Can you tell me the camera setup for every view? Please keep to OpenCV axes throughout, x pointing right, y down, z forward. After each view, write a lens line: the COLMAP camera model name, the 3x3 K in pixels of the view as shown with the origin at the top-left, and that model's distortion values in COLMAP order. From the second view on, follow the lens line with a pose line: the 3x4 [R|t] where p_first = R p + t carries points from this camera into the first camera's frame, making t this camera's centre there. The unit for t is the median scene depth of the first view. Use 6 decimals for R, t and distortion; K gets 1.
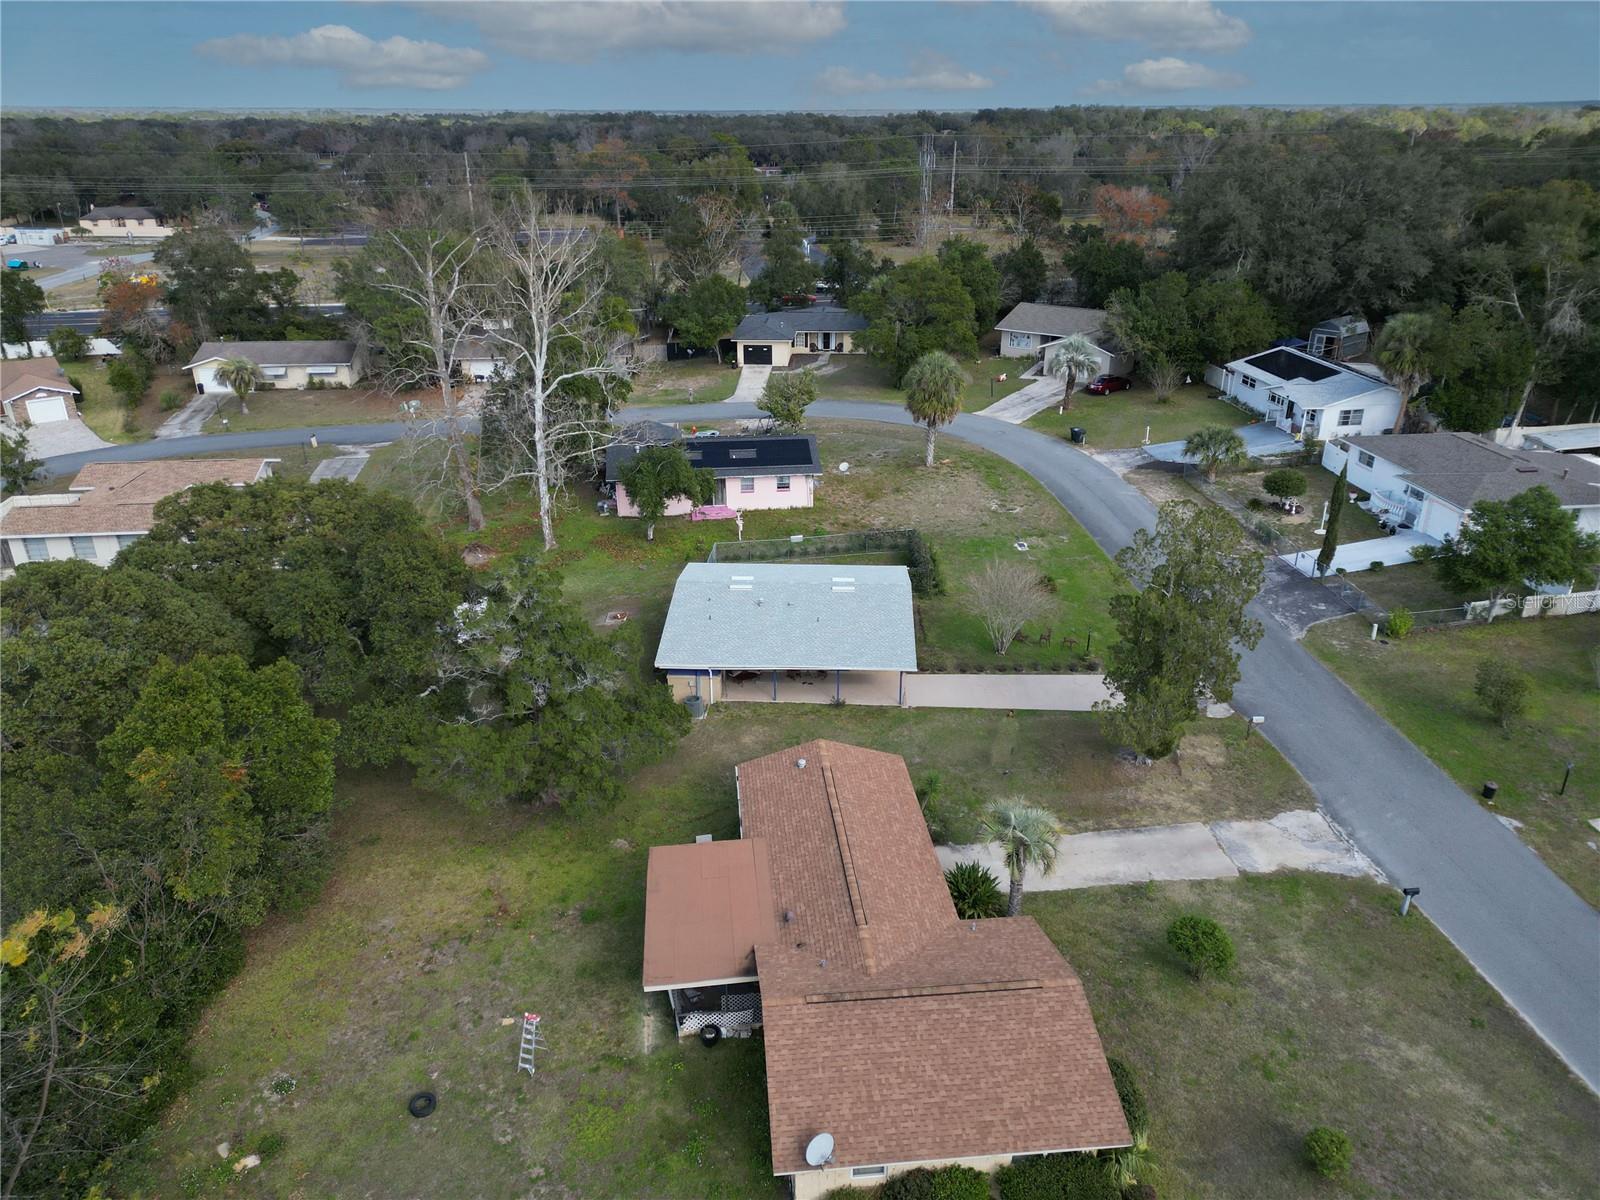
lens RADIAL K [[1115.8, 0, 796.2], [0, 1115.8, 599.2], [0, 0, 1]] dist [0.087822, -0.086169]
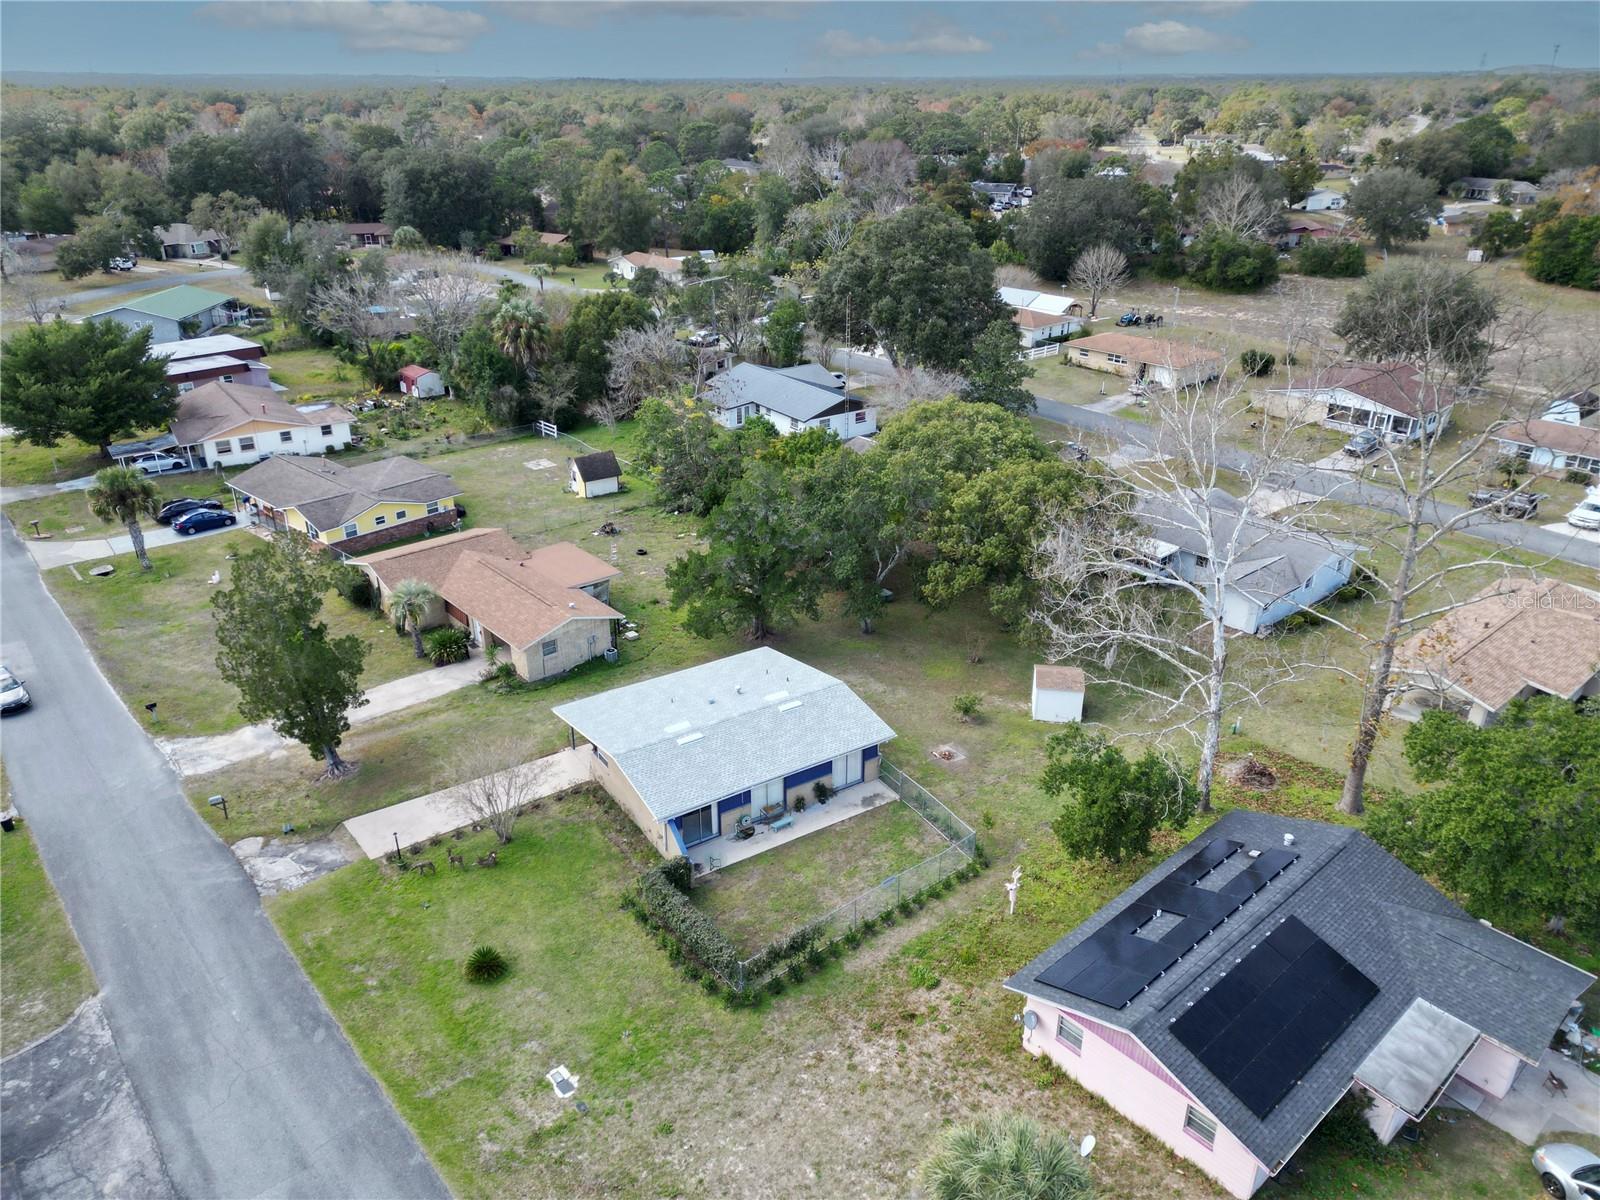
lens RADIAL K [[1115.8, 0, 796.2], [0, 1115.8, 599.2], [0, 0, 1]] dist [0.087822, -0.086169]
pose [[-0.813456, 0.247995, -0.526107, 0.443991], [-0.228847, 0.695116, 0.681500, -0.773680], [0.534714, 0.674768, -0.508694, 1.569875]]
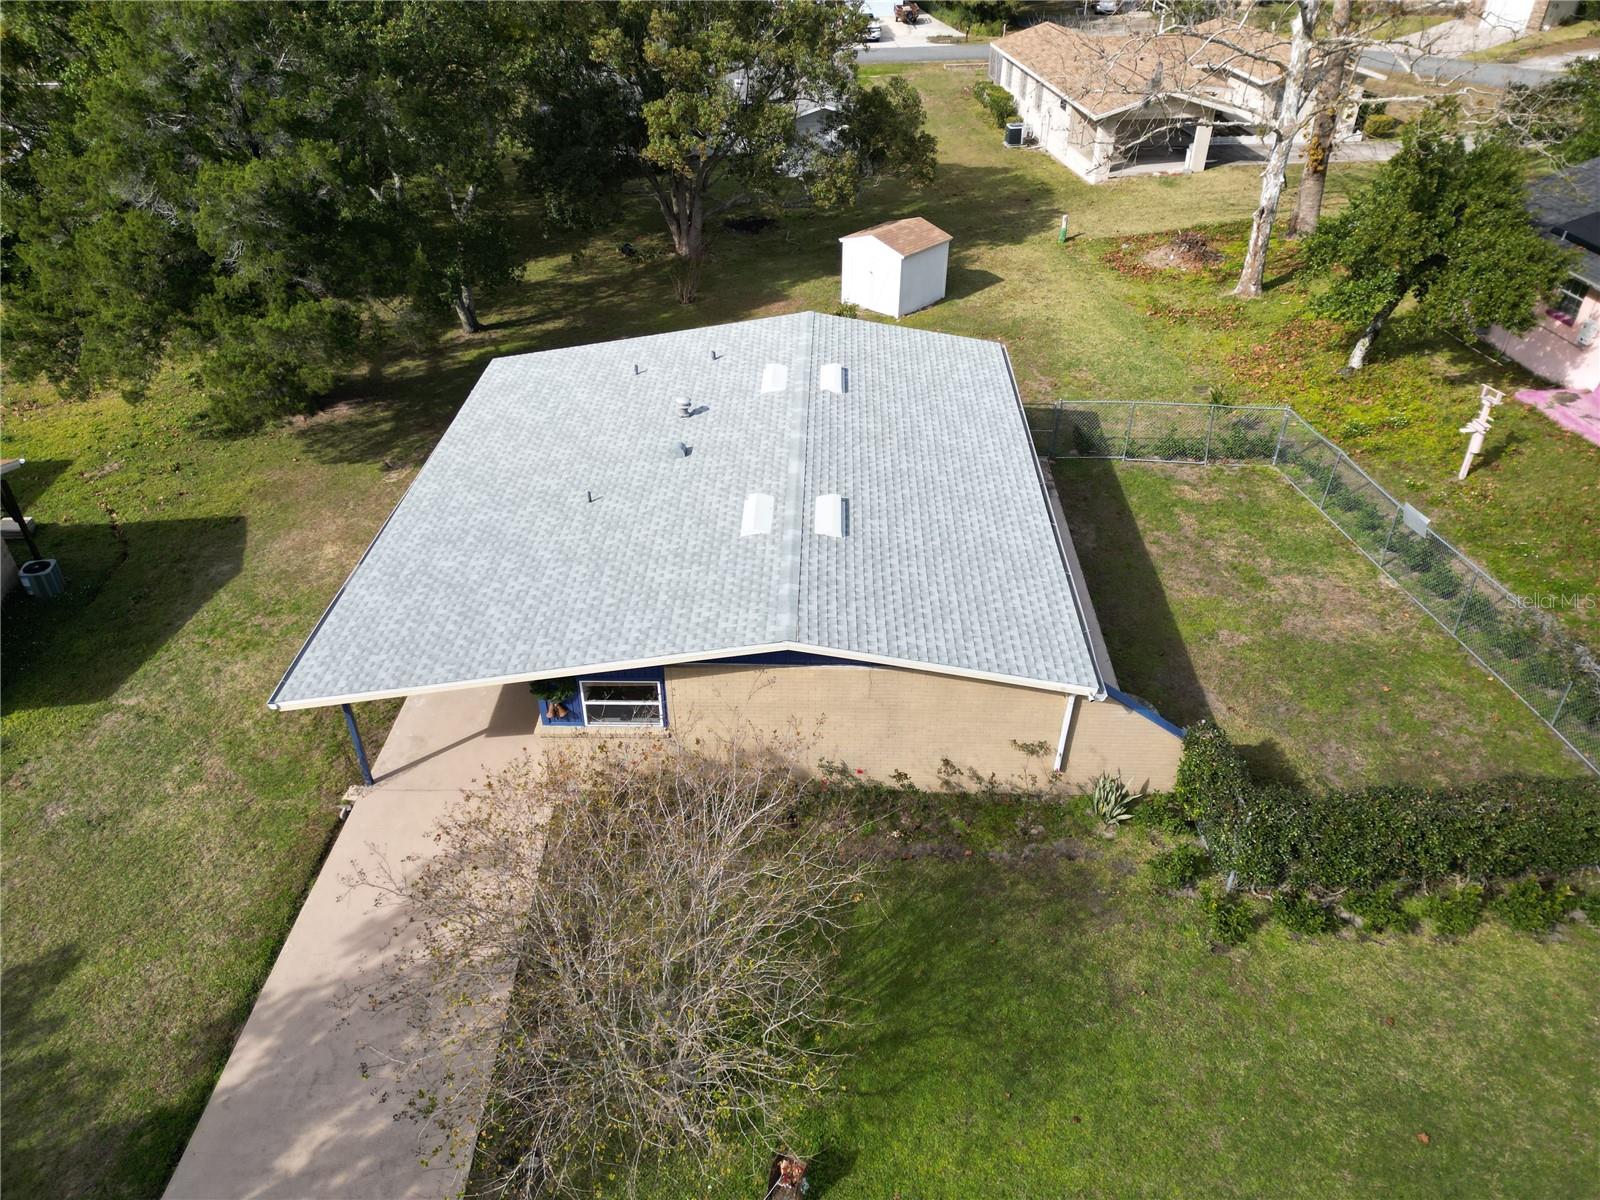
lens RADIAL K [[1115.8, 0, 796.2], [0, 1115.8, 599.2], [0, 0, 1]] dist [0.087822, -0.086169]
pose [[0.018109, 0.579625, -0.814682, 0.341657], [-0.395959, 0.752354, 0.526479, -0.175981], [0.918090, 0.313047, 0.243132, 1.029410]]
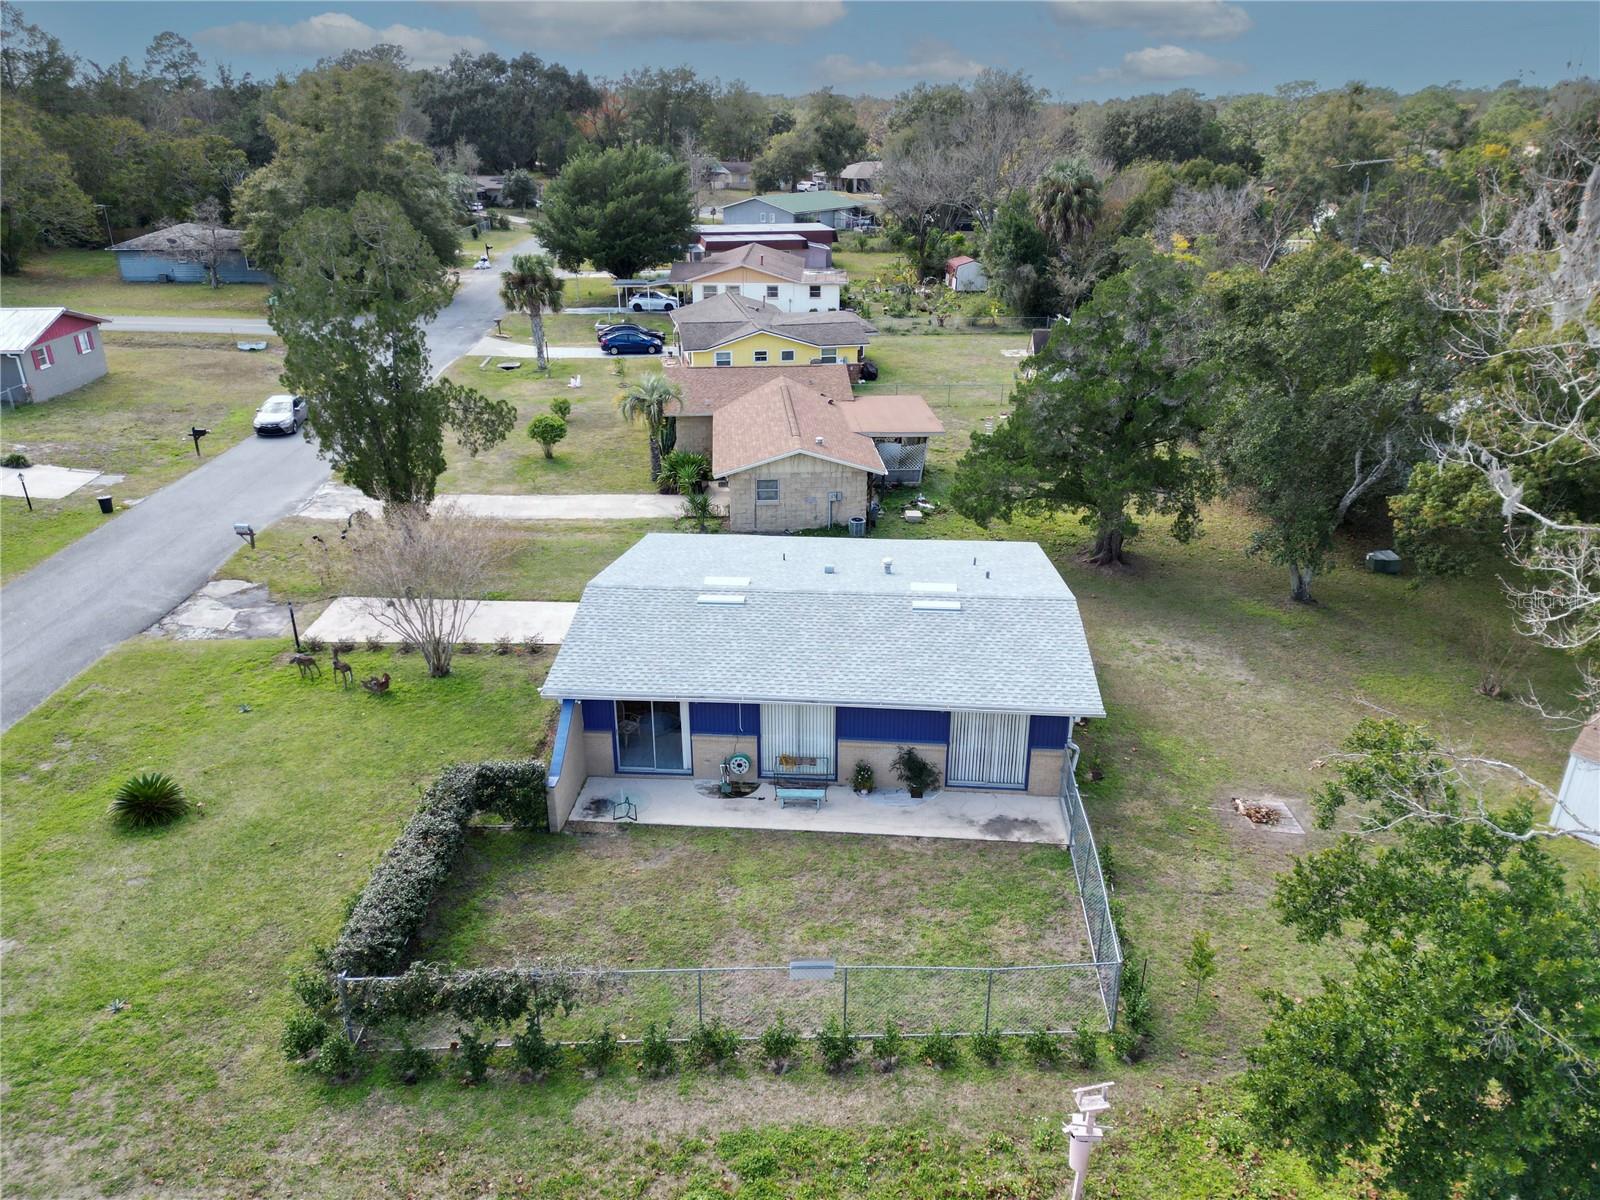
lens RADIAL K [[1115.8, 0, 796.2], [0, 1115.8, 599.2], [0, 0, 1]] dist [0.087822, -0.086169]
pose [[-0.999583, -0.004541, 0.028533, -0.005936], [0.017648, 0.685982, 0.727404, -0.402581], [-0.022876, 0.727604, -0.685616, 1.477765]]
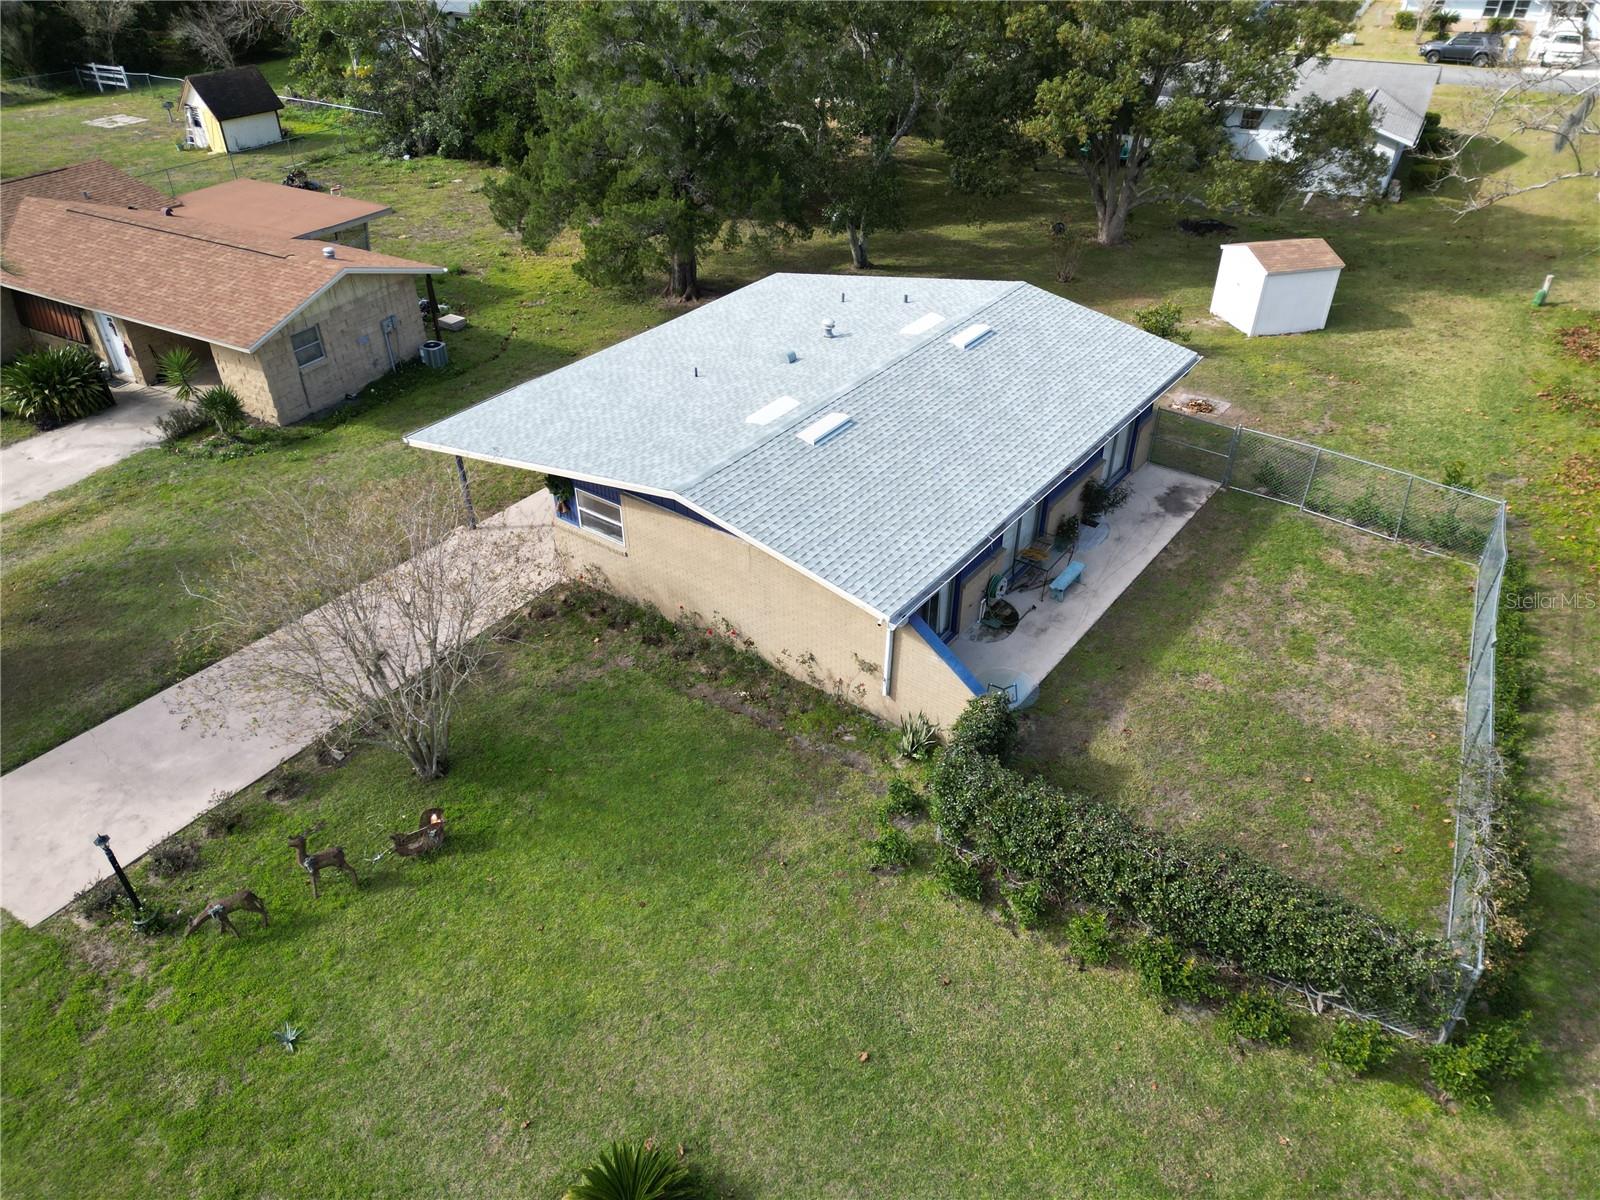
lens RADIAL K [[1115.8, 0, 796.2], [0, 1115.8, 599.2], [0, 0, 1]] dist [0.087822, -0.086169]
pose [[-0.557623, 0.483372, -0.674839, 0.343600], [-0.324339, 0.621470, 0.713147, -0.256132], [0.764108, 0.616544, -0.189770, 1.218856]]
